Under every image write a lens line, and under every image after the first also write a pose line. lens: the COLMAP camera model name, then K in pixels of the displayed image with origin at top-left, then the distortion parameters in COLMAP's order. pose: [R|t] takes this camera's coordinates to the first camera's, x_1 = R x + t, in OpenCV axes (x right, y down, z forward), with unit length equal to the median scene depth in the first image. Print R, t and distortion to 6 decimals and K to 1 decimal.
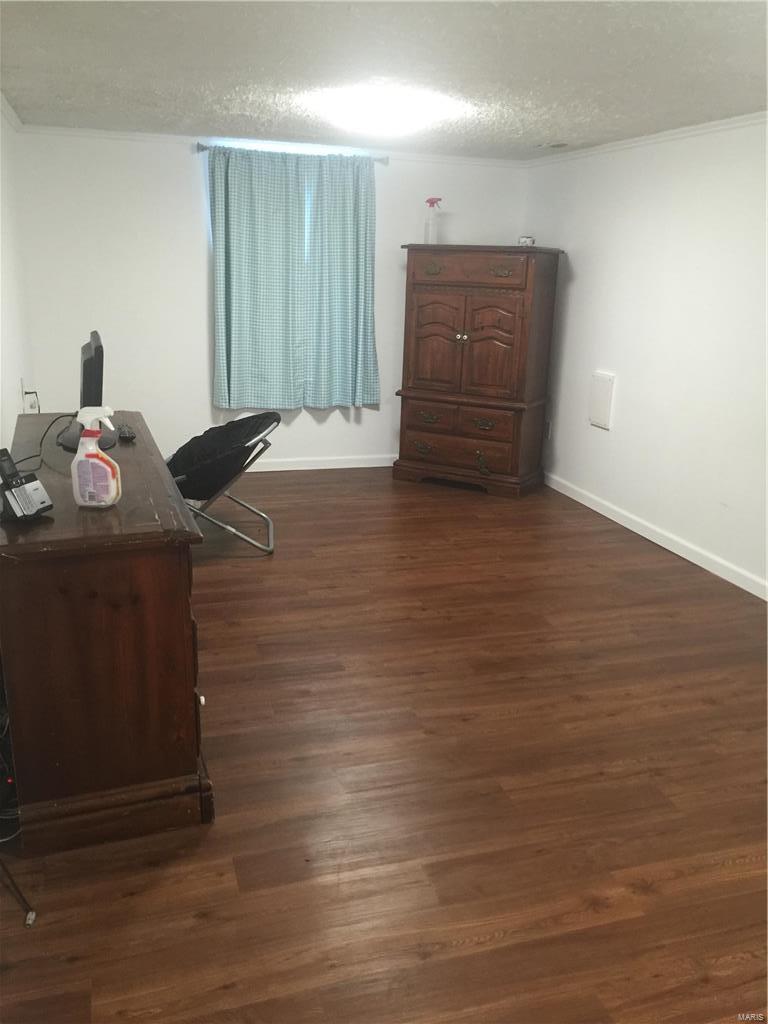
lens RADIAL K [[883.8, 0, 386.2], [0, 883.8, 511.9], [0, 0, 1]] dist [0.051330, -0.023340]
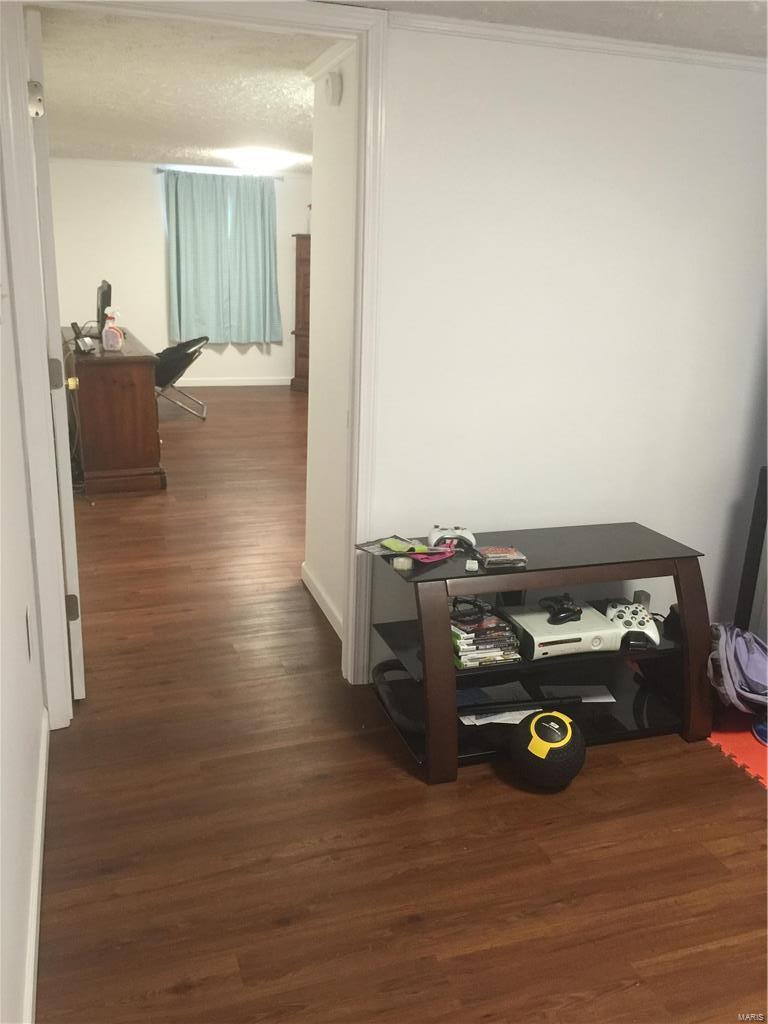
lens RADIAL K [[883.8, 0, 381.8], [0, 883.8, 511.5], [0, 0, 1]] dist [0.051330, -0.023340]
pose [[0.999500, -0.006839, 0.030857, 0.124042], [0.006377, 0.999866, 0.015050, 0.159419], [-0.030956, -0.014846, 0.999410, -0.558098]]
